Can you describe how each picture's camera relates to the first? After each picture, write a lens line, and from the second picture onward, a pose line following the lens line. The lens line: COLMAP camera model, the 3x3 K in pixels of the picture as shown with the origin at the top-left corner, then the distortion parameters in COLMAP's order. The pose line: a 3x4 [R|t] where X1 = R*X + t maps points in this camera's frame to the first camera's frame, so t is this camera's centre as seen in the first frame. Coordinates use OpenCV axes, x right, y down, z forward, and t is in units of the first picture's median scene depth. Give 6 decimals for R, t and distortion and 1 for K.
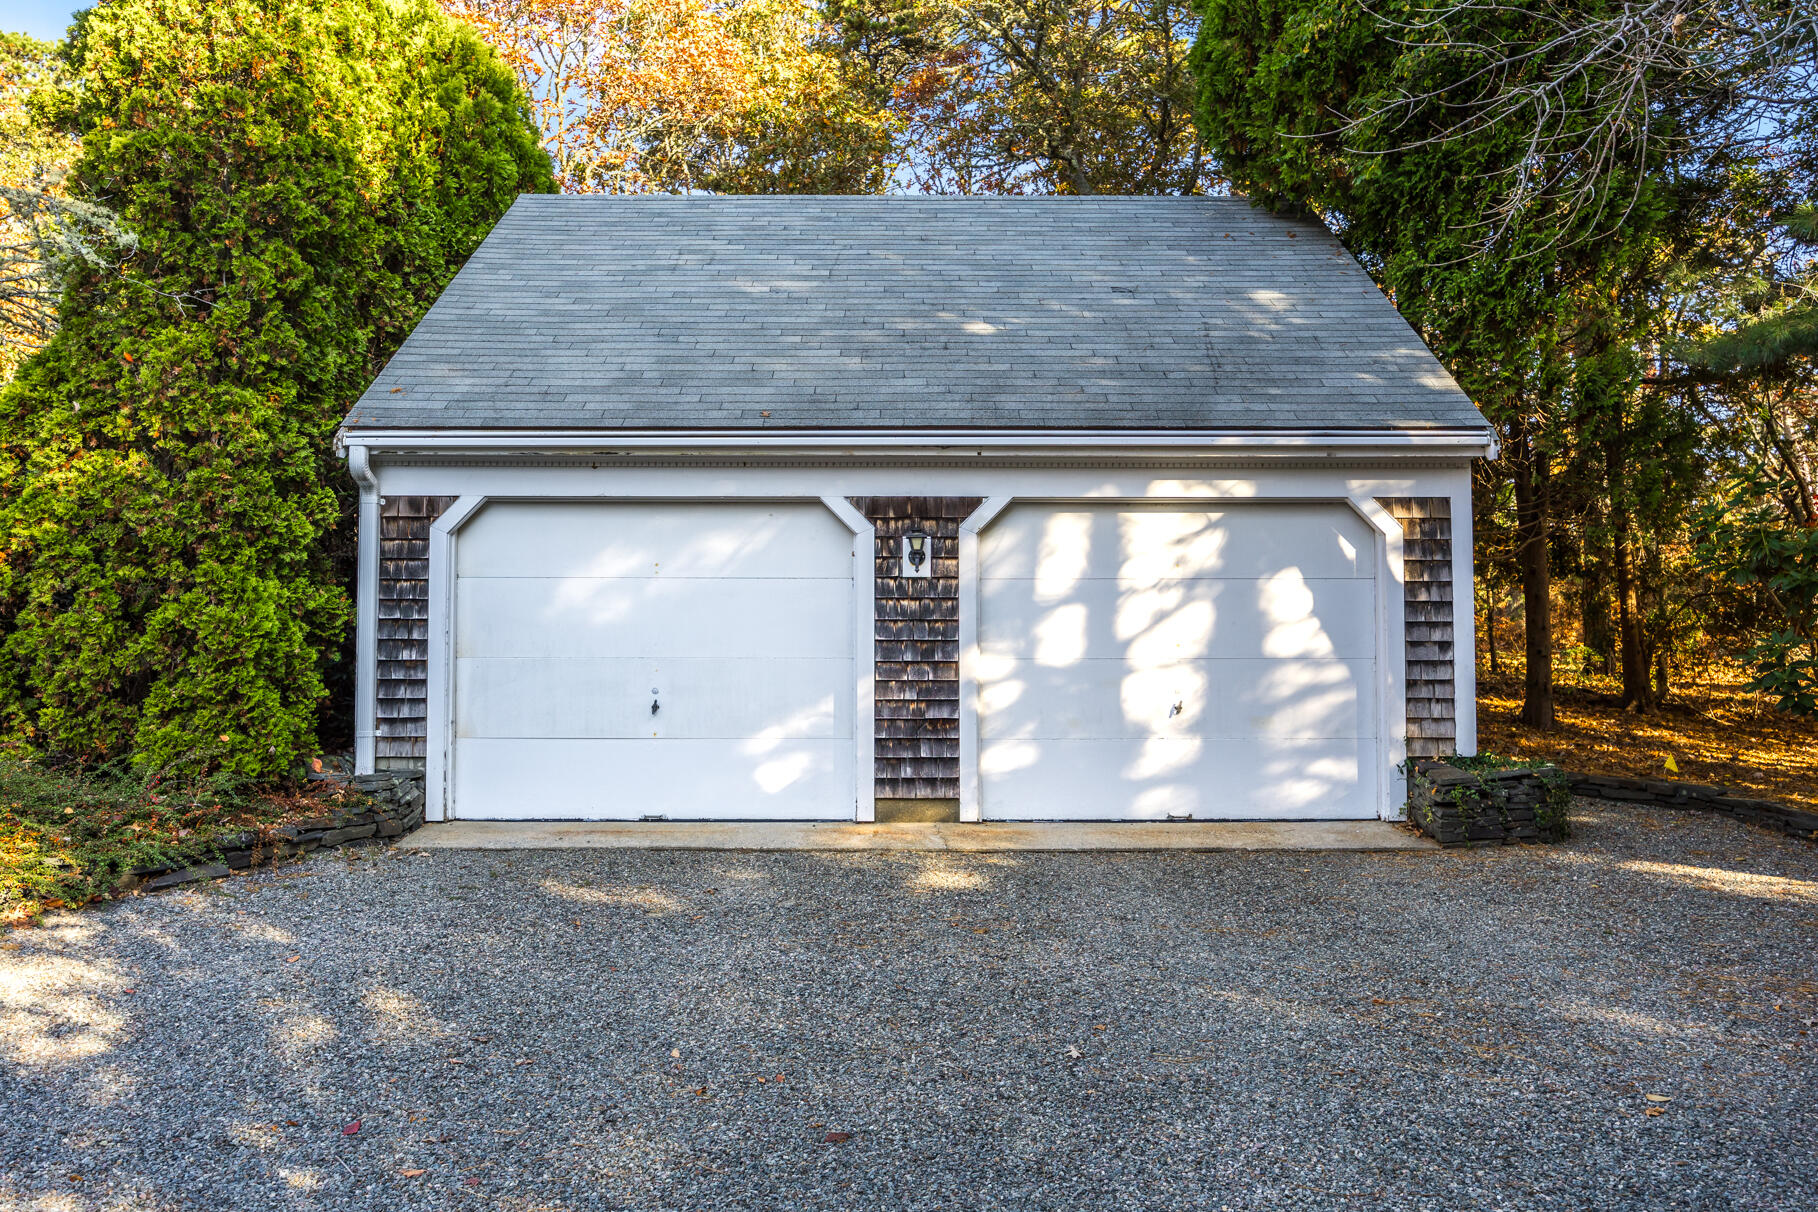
lens RADIAL K [[1339.5, 0, 913.3], [0, 1339.5, 609.7], [0, 0, 1]] dist [0.004817, -0.005741]
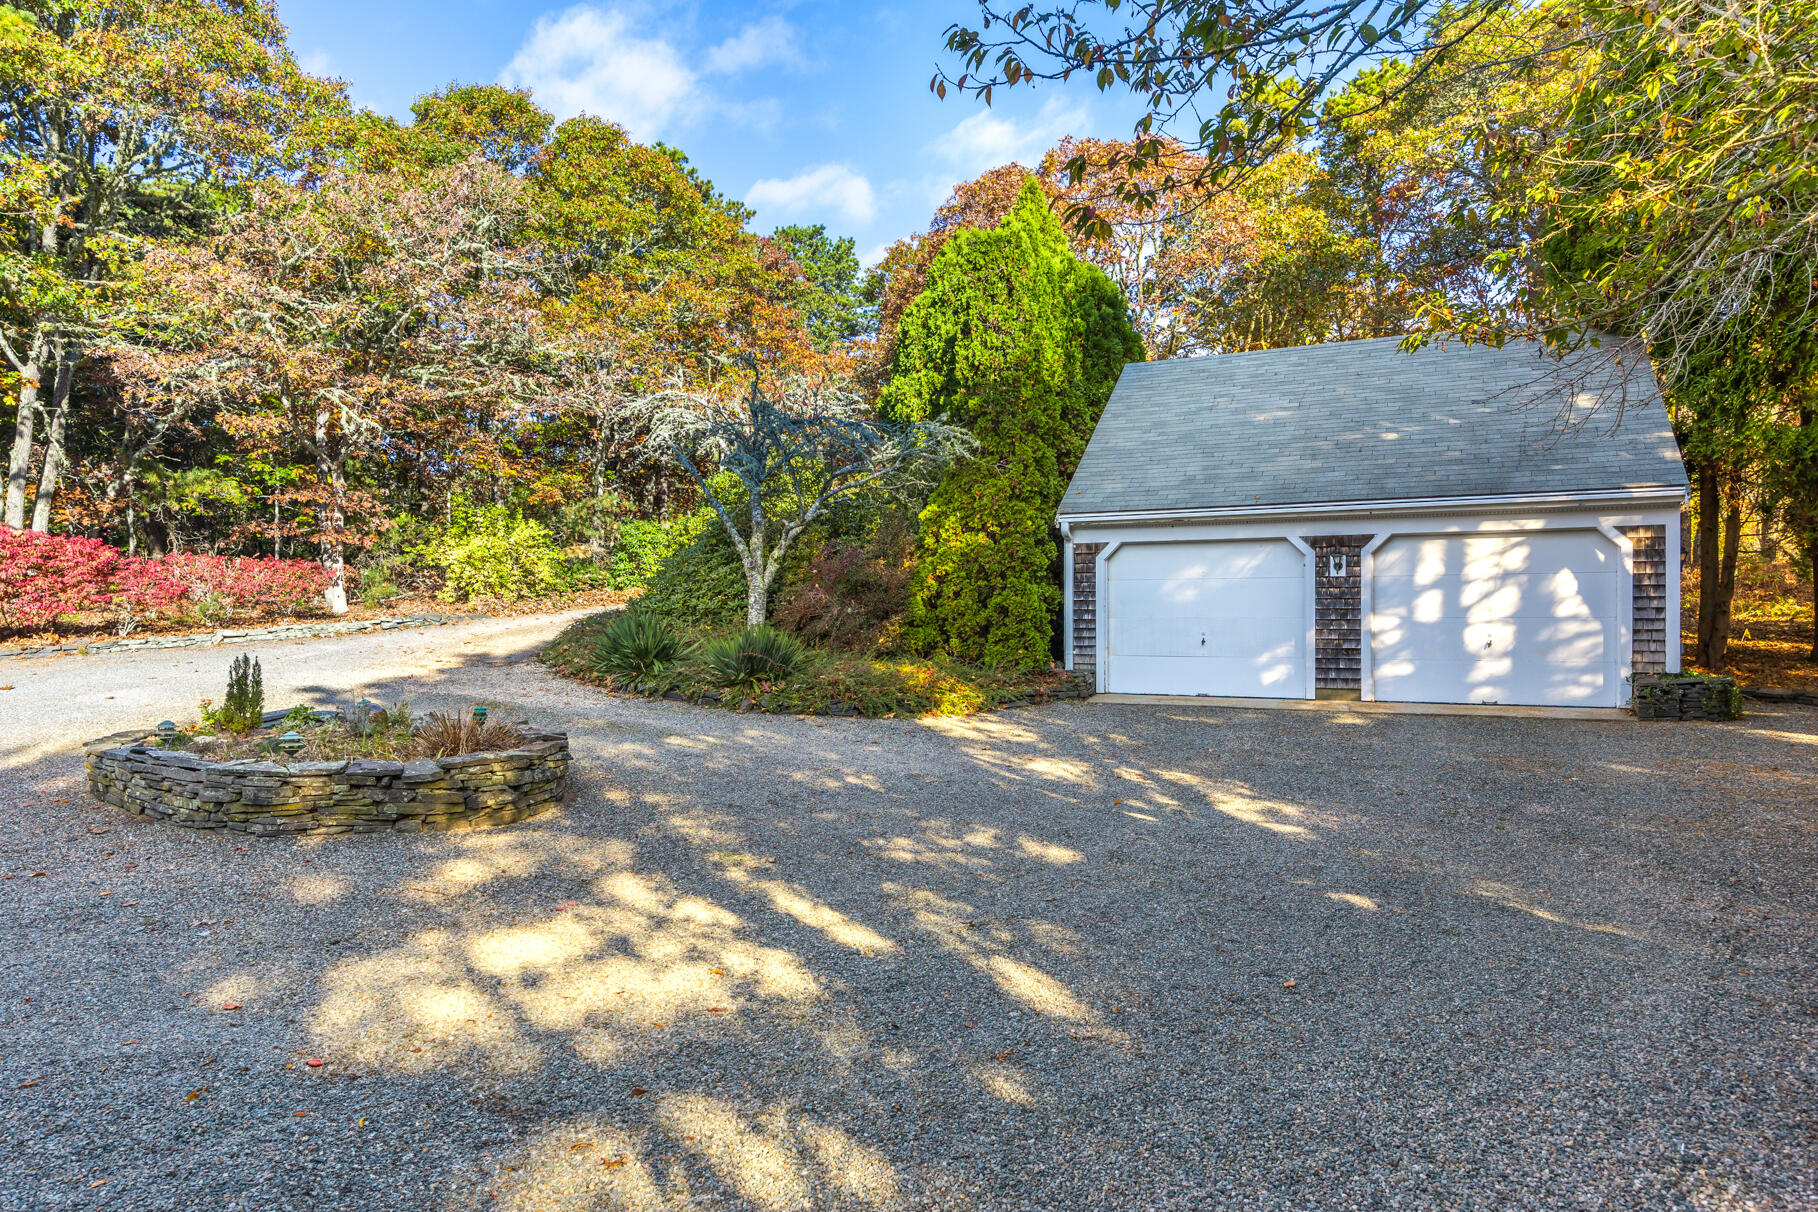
lens RADIAL K [[1020.1, 0, 916.7], [0, 1020.1, 609.7], [0, 0, 1]] dist [-0.006503, 0.000584]
pose [[0.893215, -0.005418, -0.449597, 0.122407], [0.017972, 0.999558, 0.023661, -0.022250], [0.449270, -0.029214, 0.892918, -0.615315]]
